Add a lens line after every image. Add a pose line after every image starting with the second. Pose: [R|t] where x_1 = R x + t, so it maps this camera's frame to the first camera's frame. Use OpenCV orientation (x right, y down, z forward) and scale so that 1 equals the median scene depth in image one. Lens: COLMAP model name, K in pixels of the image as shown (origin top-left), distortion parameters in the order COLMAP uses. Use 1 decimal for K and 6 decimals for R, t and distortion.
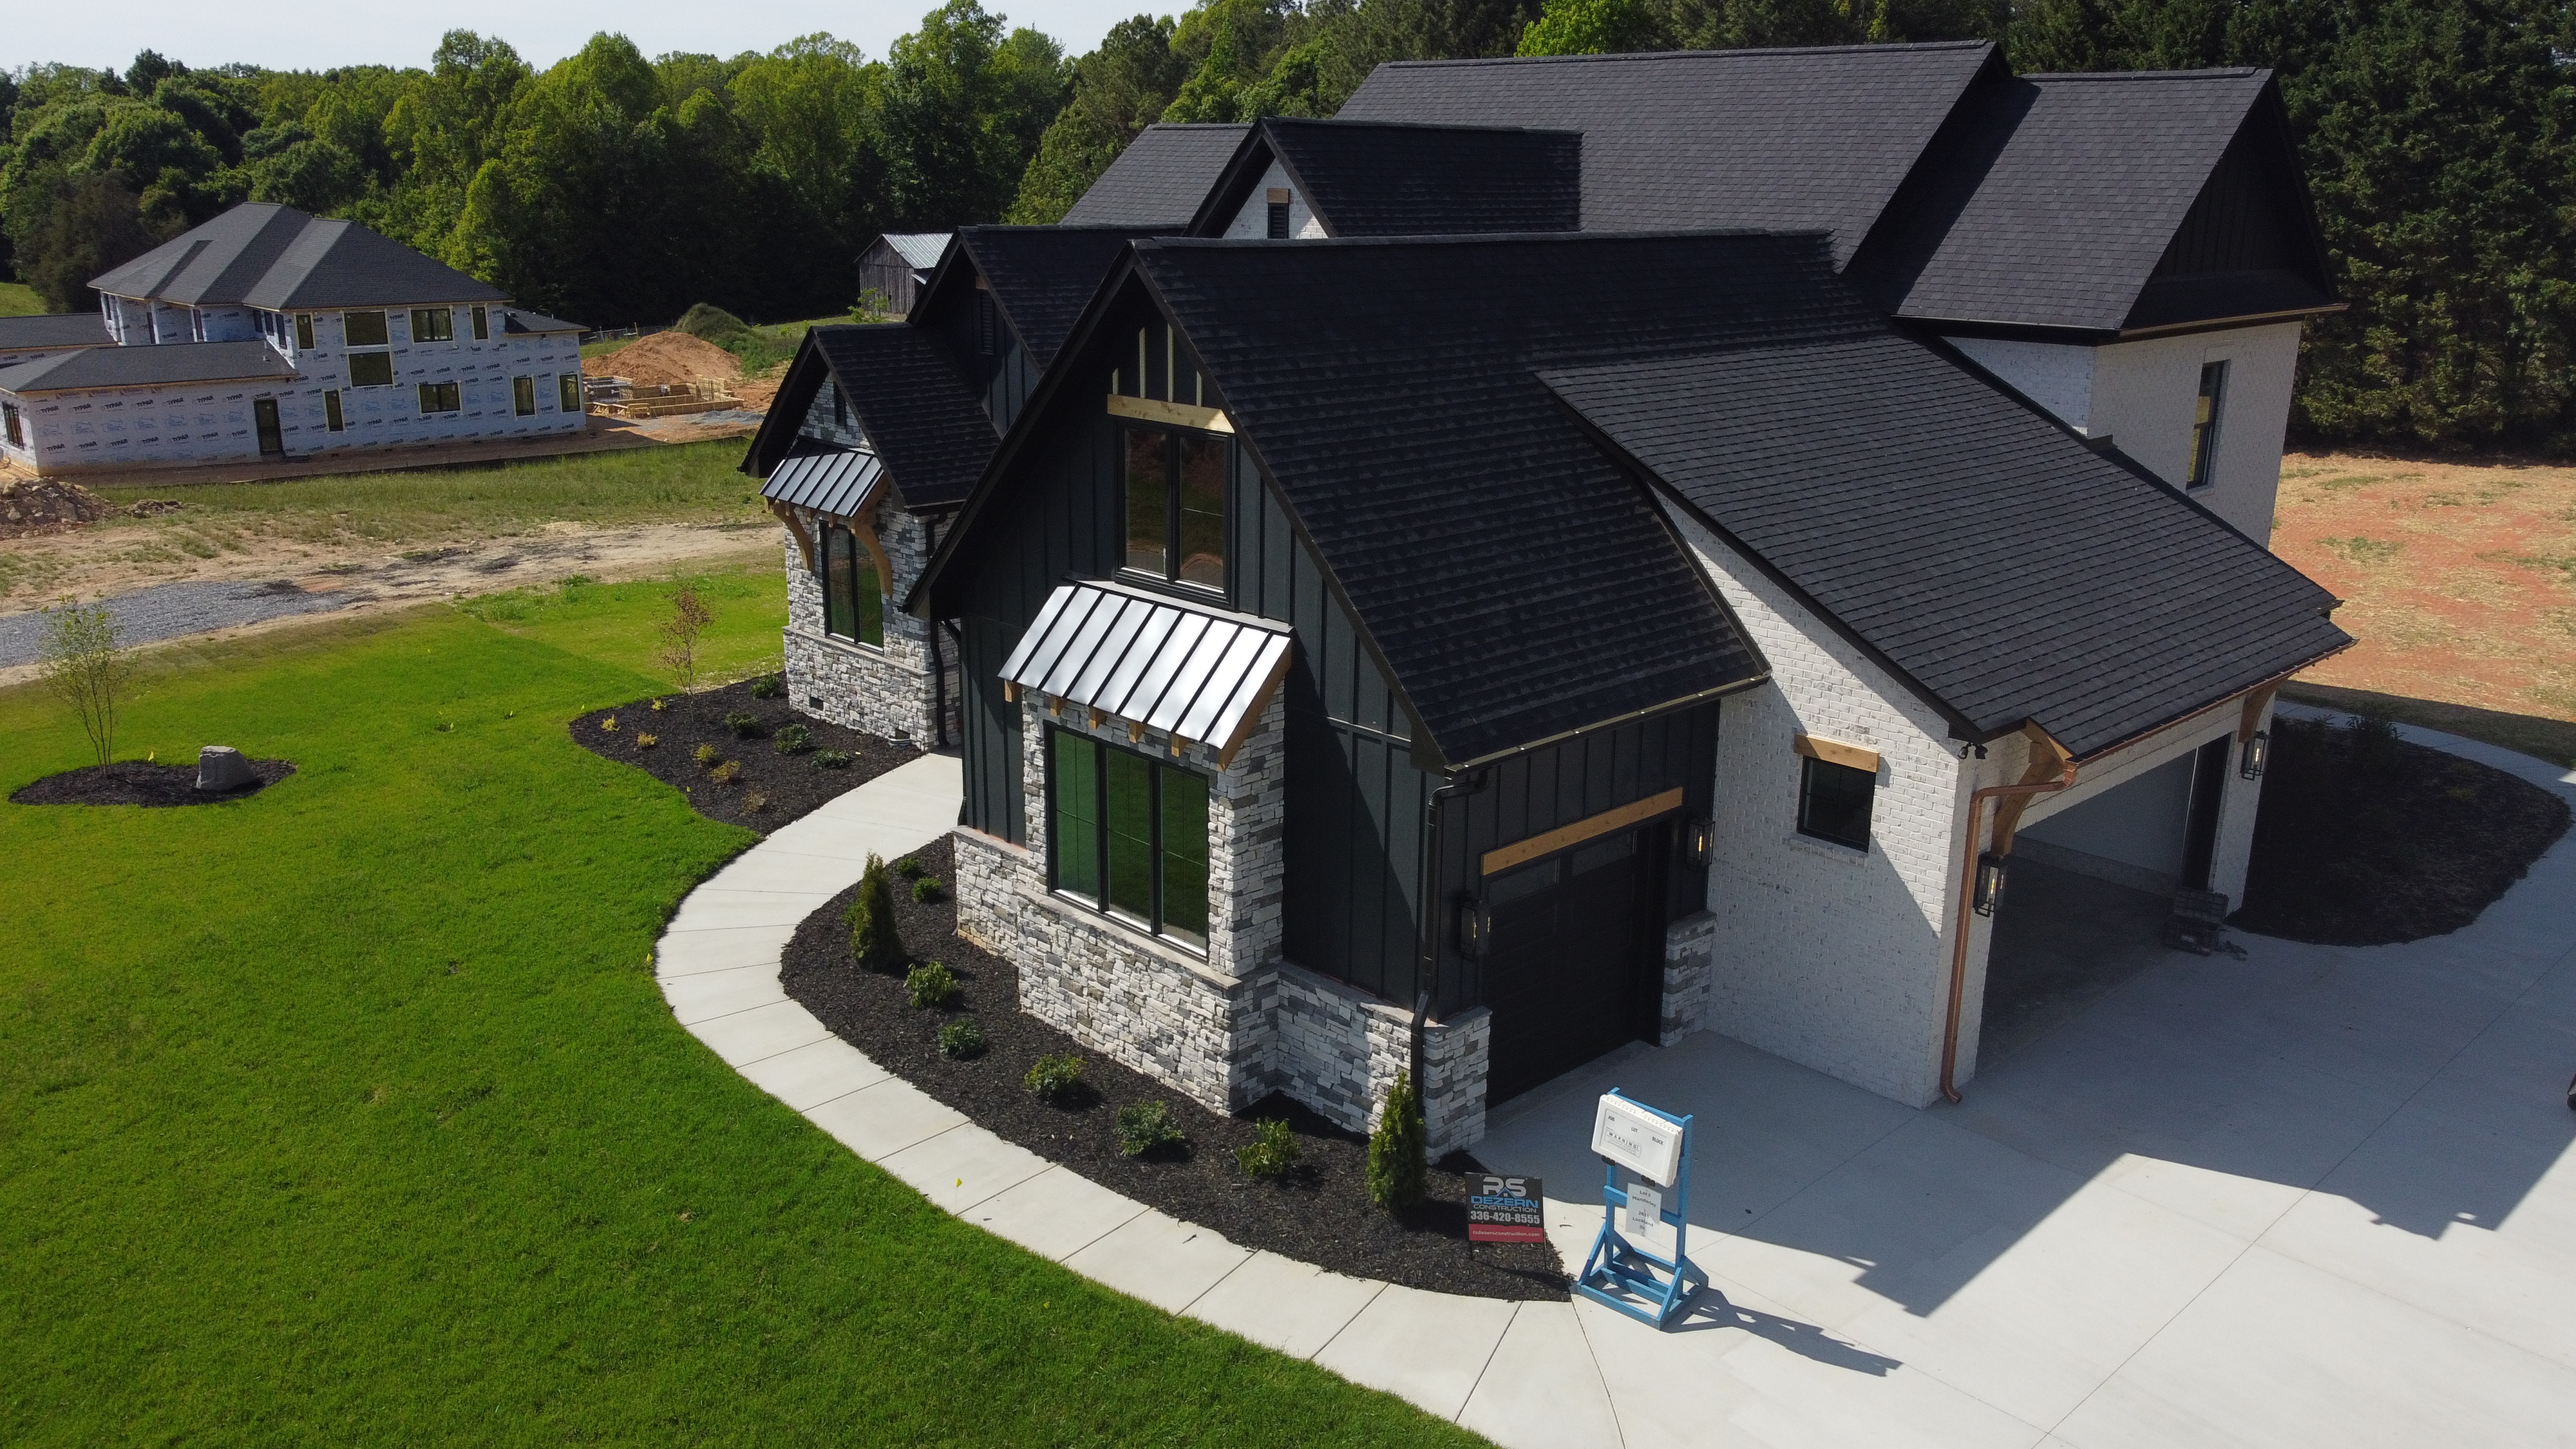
lens RADIAL K [[1970.6, 0, 1288.0], [0, 1970.6, 724.5], [0, 0, 1]] dist [-0.011215, 0.001829]
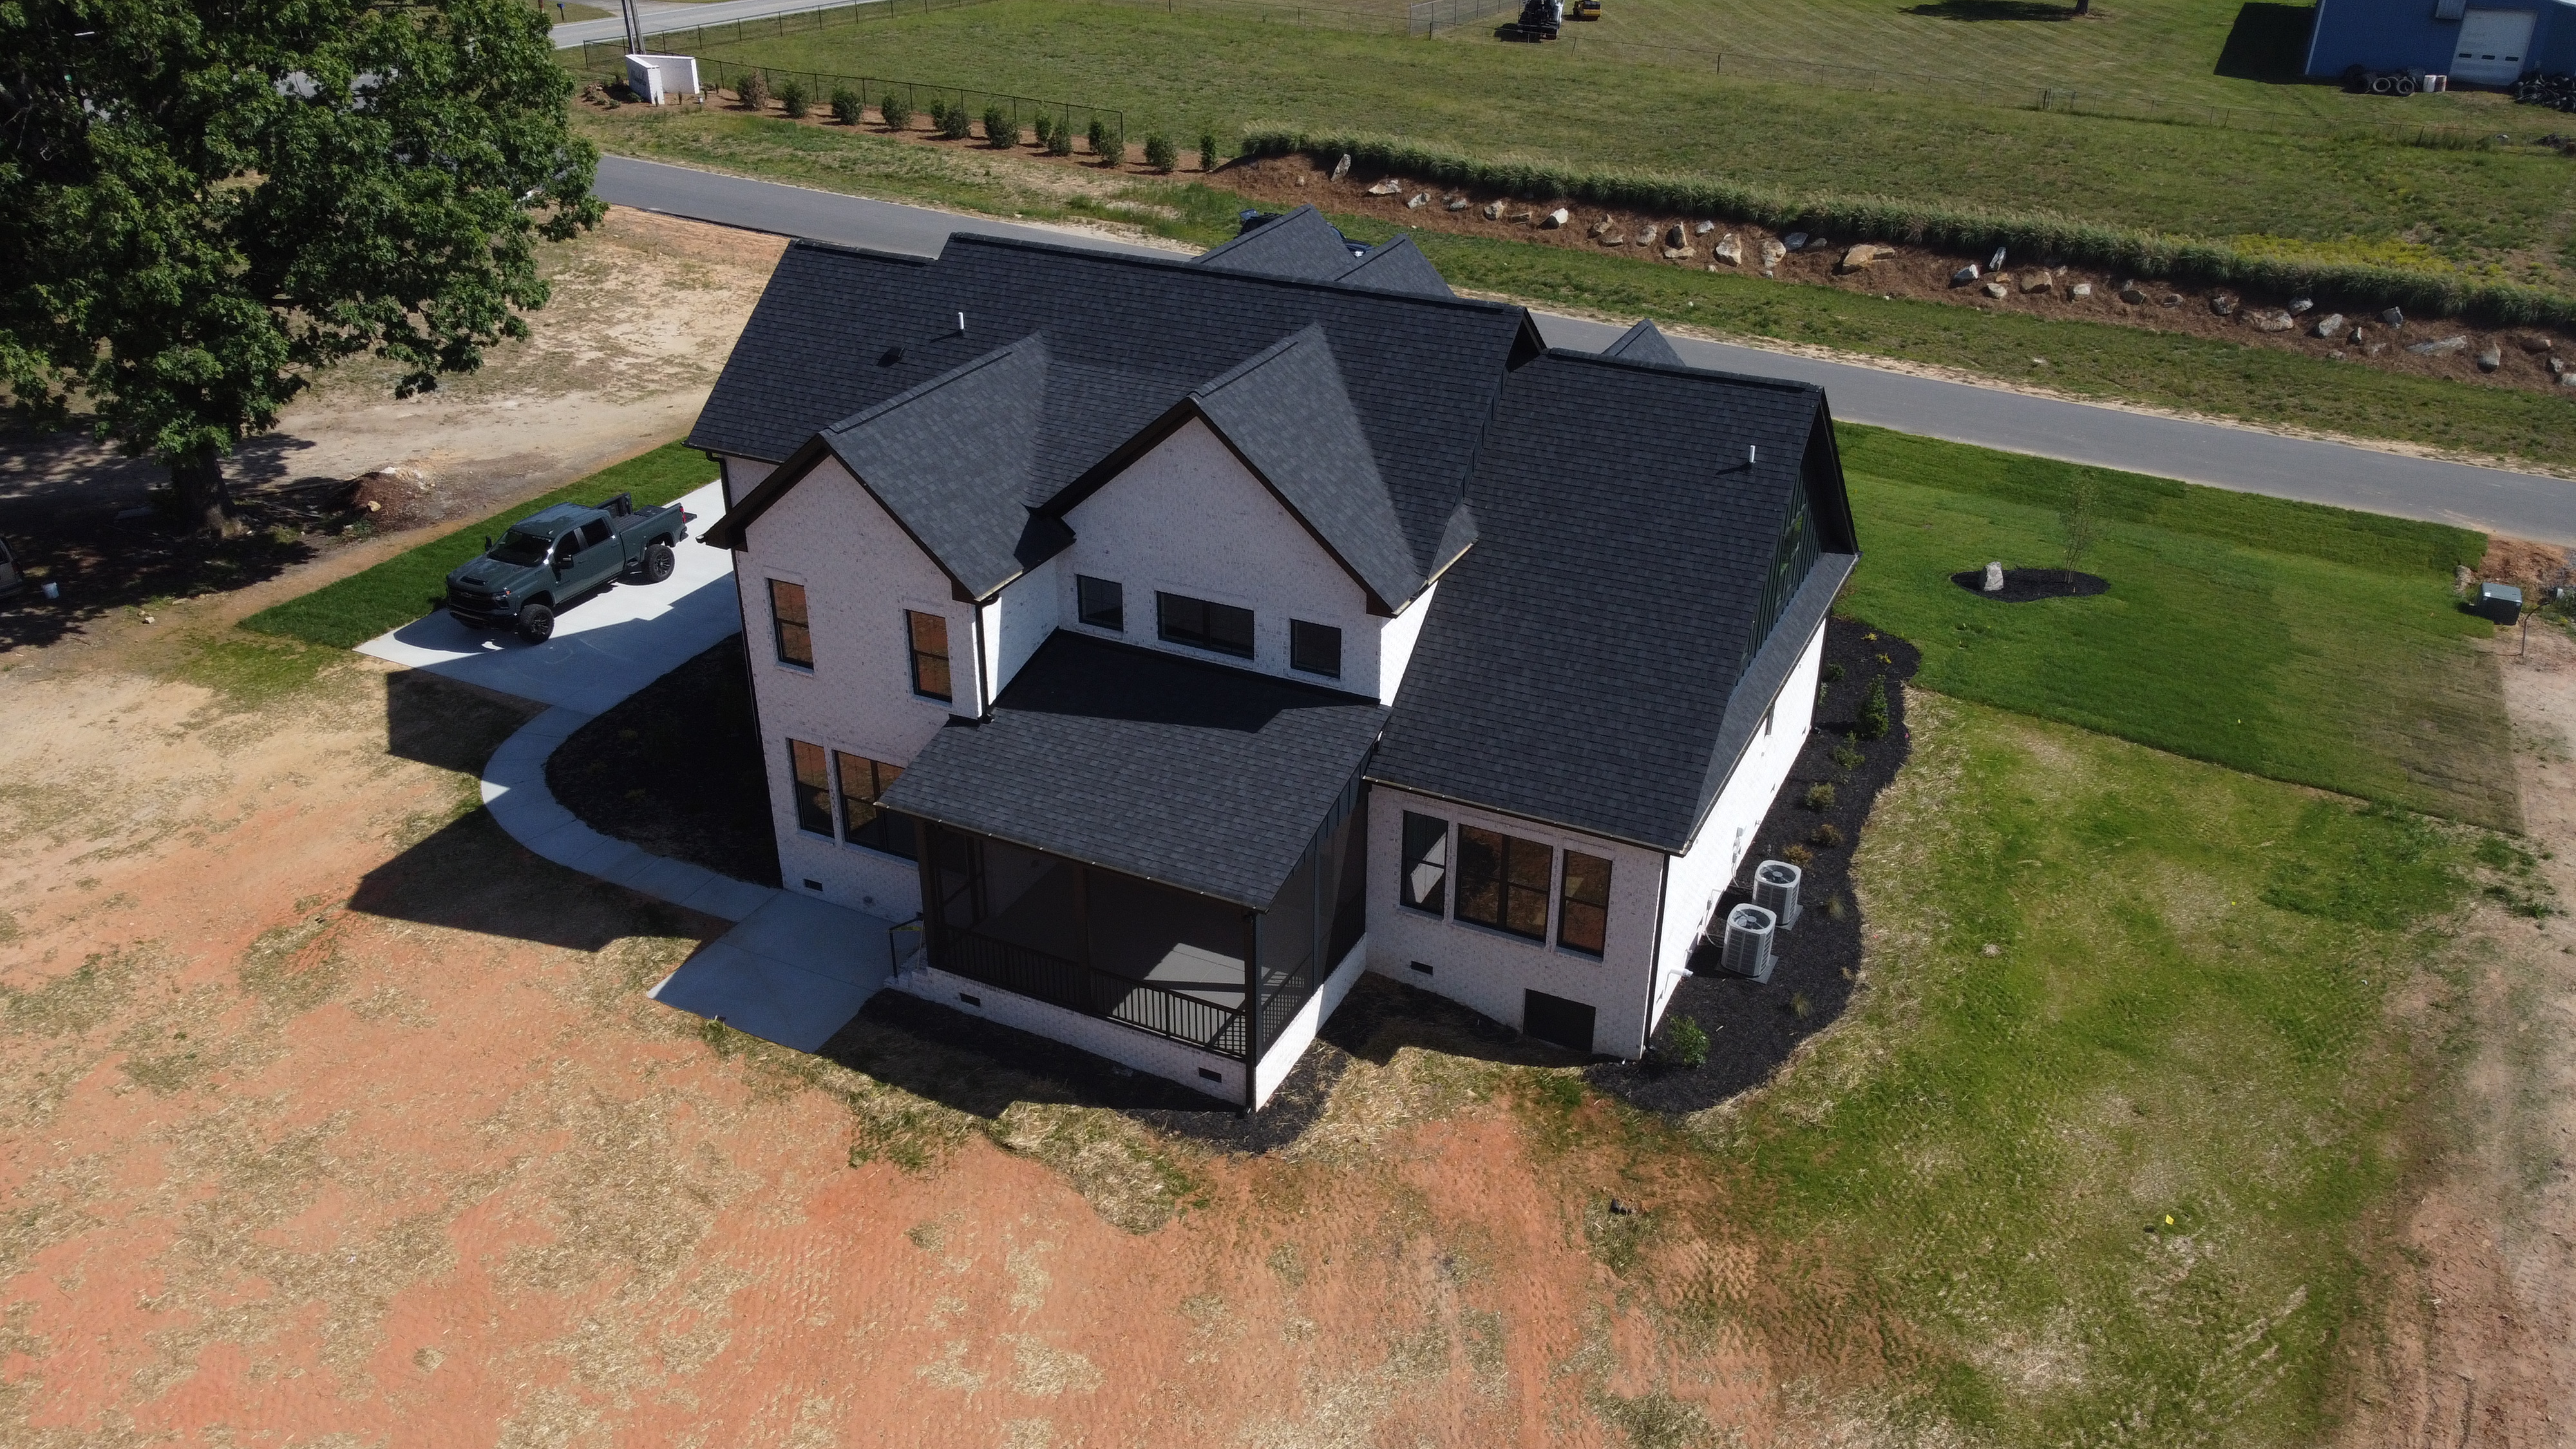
lens RADIAL K [[1970.6, 0, 1288.0], [0, 1970.6, 724.5], [0, 0, 1]] dist [-0.011215, 0.001829]
pose [[-0.937373, 0.149293, -0.314712, 0.558747], [-0.108310, 0.733783, 0.670695, -0.937236], [0.331060, 0.662778, -0.671658, 1.996919]]
